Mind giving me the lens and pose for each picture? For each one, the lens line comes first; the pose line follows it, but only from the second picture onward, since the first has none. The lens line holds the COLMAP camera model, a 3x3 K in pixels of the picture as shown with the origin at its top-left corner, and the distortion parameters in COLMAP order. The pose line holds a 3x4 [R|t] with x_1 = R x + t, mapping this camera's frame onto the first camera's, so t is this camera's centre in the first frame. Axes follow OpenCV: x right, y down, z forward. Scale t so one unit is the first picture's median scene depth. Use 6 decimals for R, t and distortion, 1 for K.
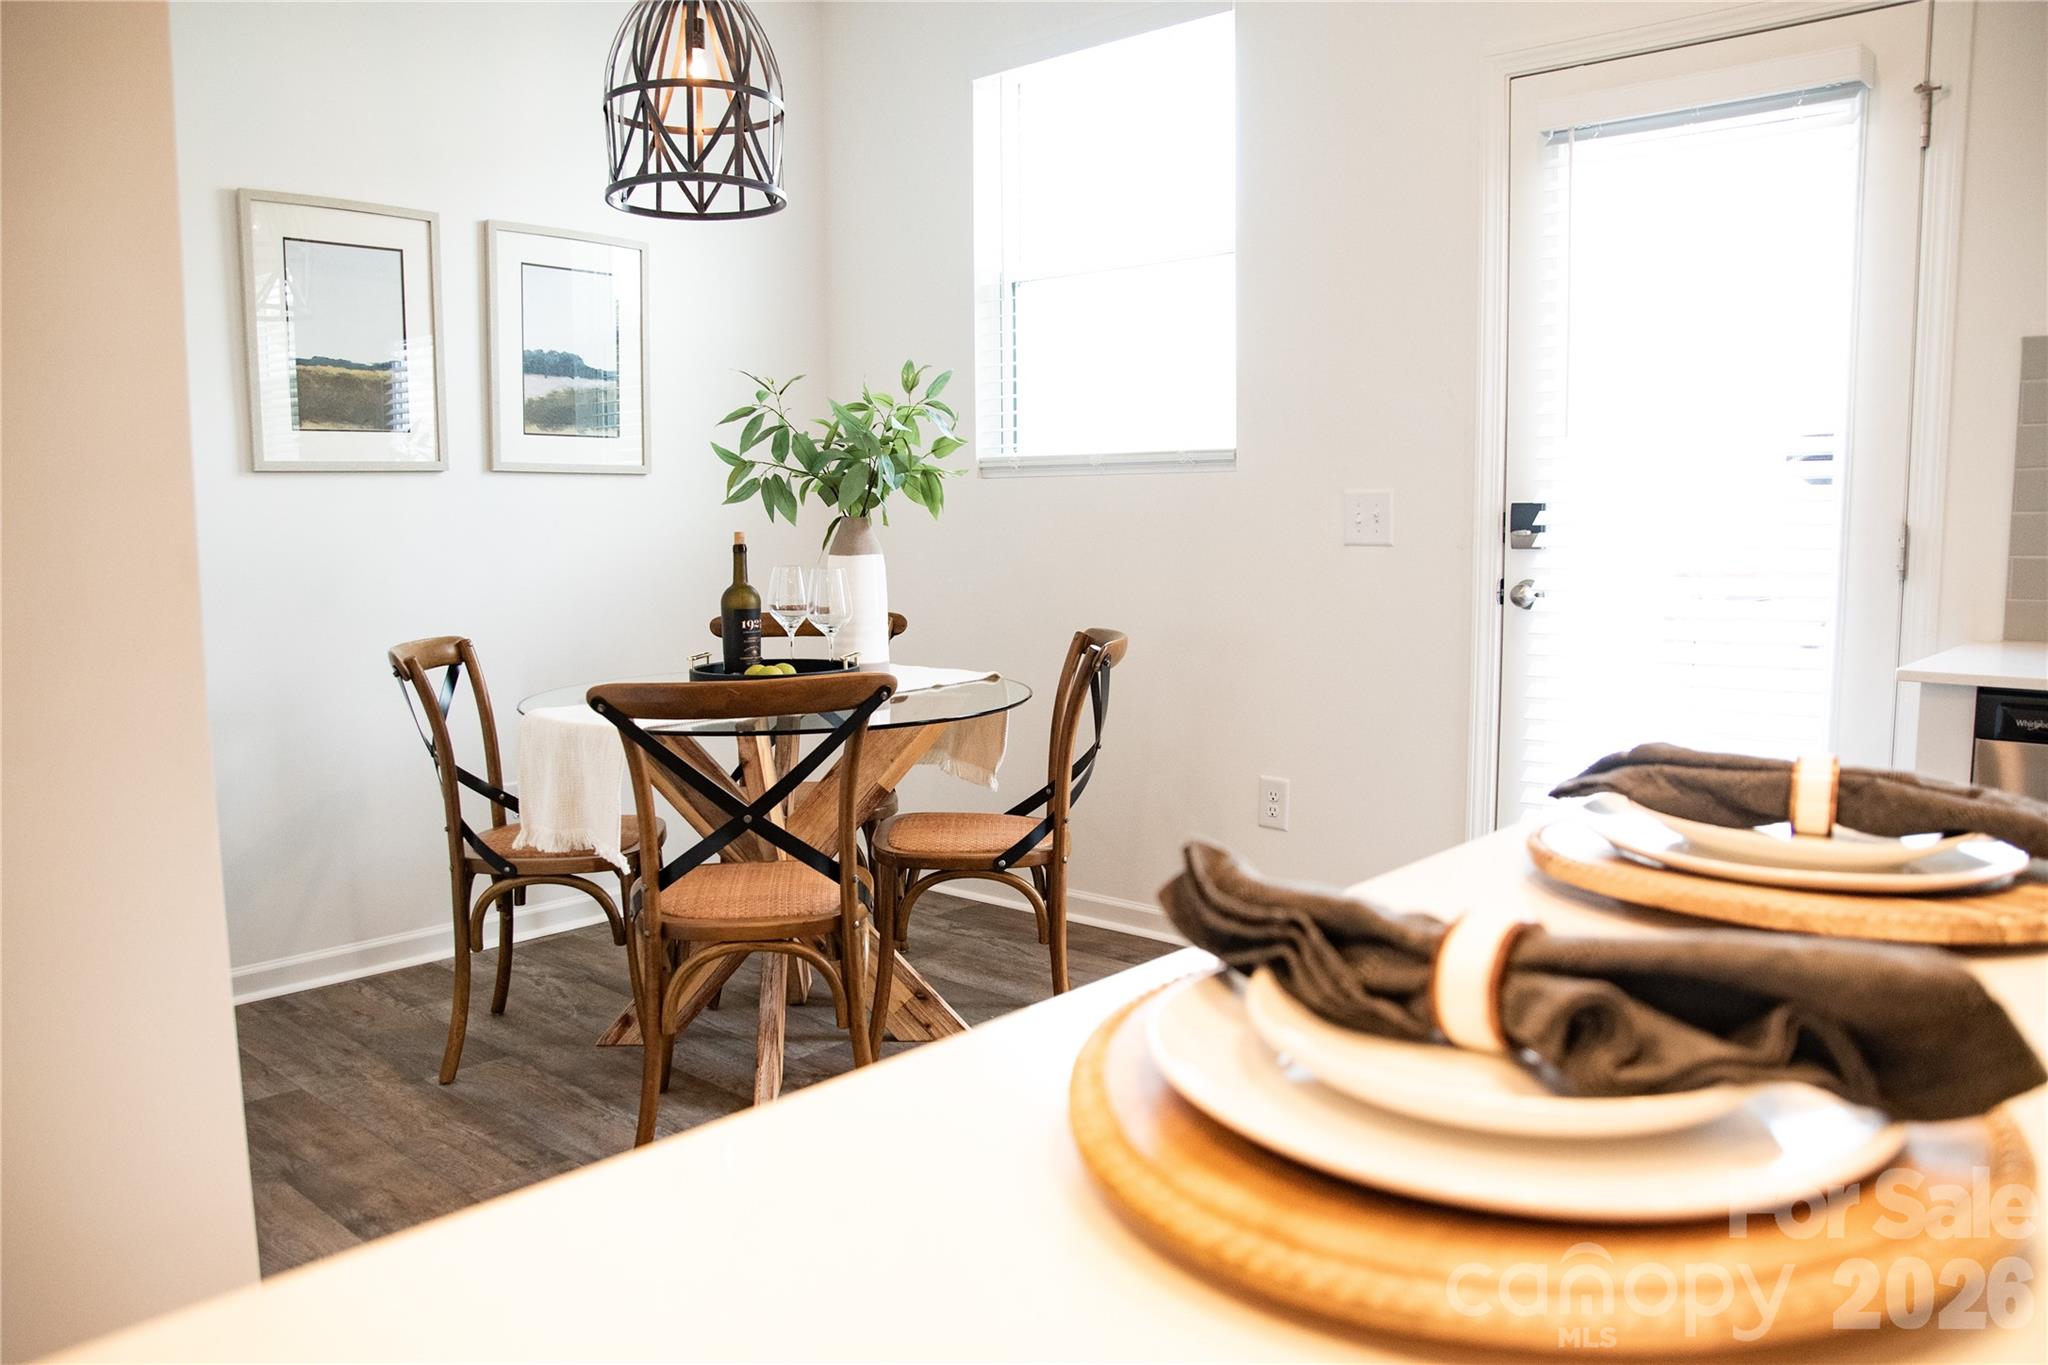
lens RADIAL K [[1531.5, 0, 1024.0], [0, 1531.5, 682.5], [0, 0, 1]] dist [-0.127597, 0.093453]
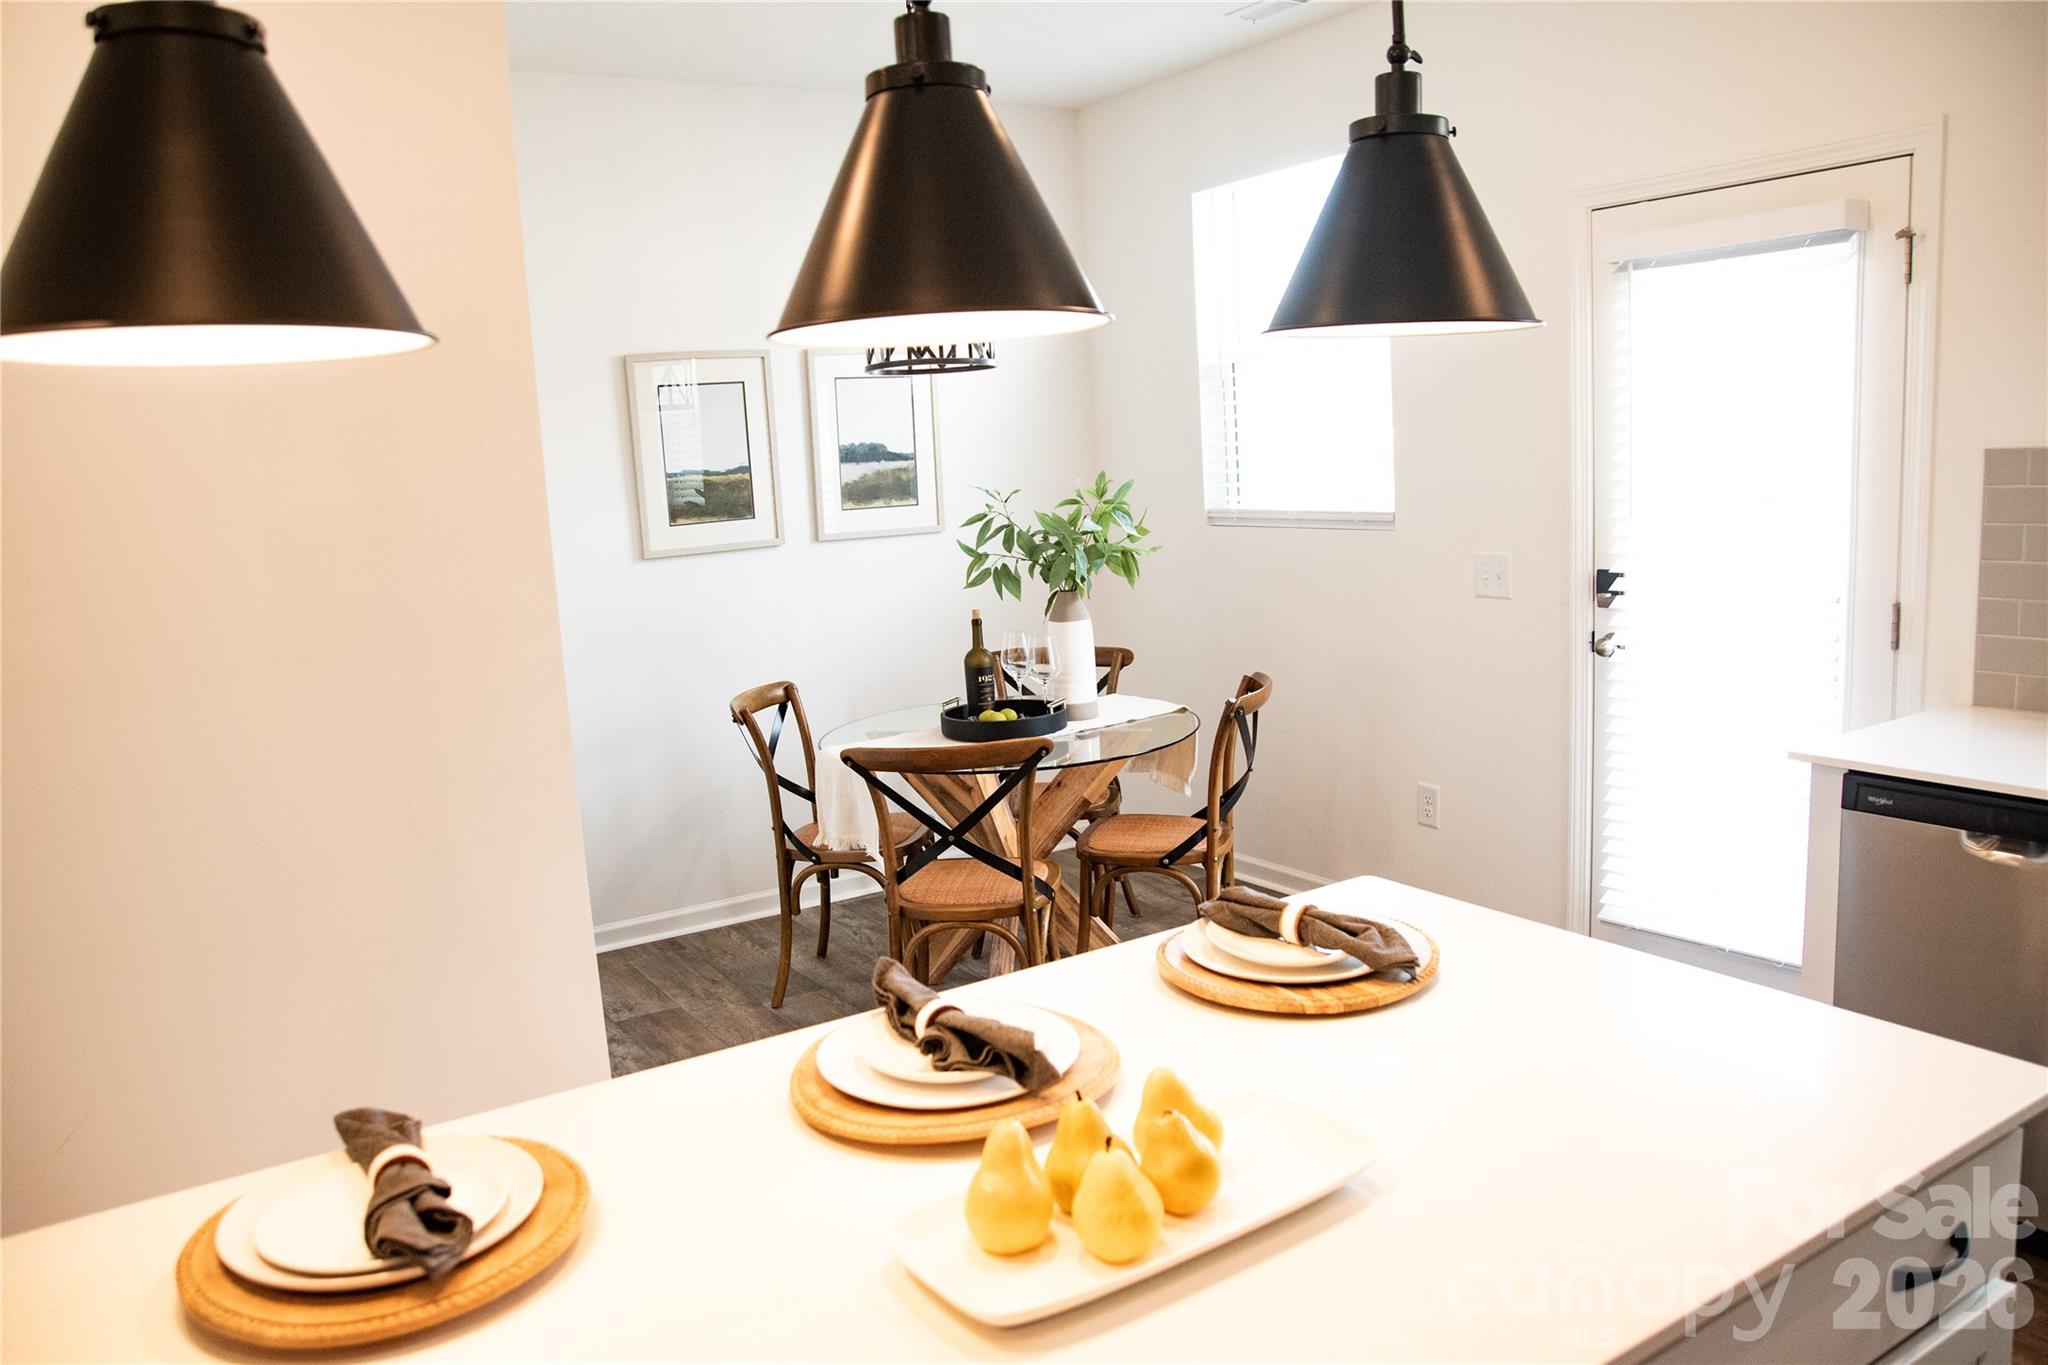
lens RADIAL K [[1531.5, 0, 1024.0], [0, 1531.5, 682.5], [0, 0, 1]] dist [-0.127597, 0.093453]
pose [[0.963467, -0.003027, -0.267808, 0.209512], [0.016966, 0.998618, 0.049750, -0.098847], [0.267287, -0.052476, 0.962187, -0.280684]]
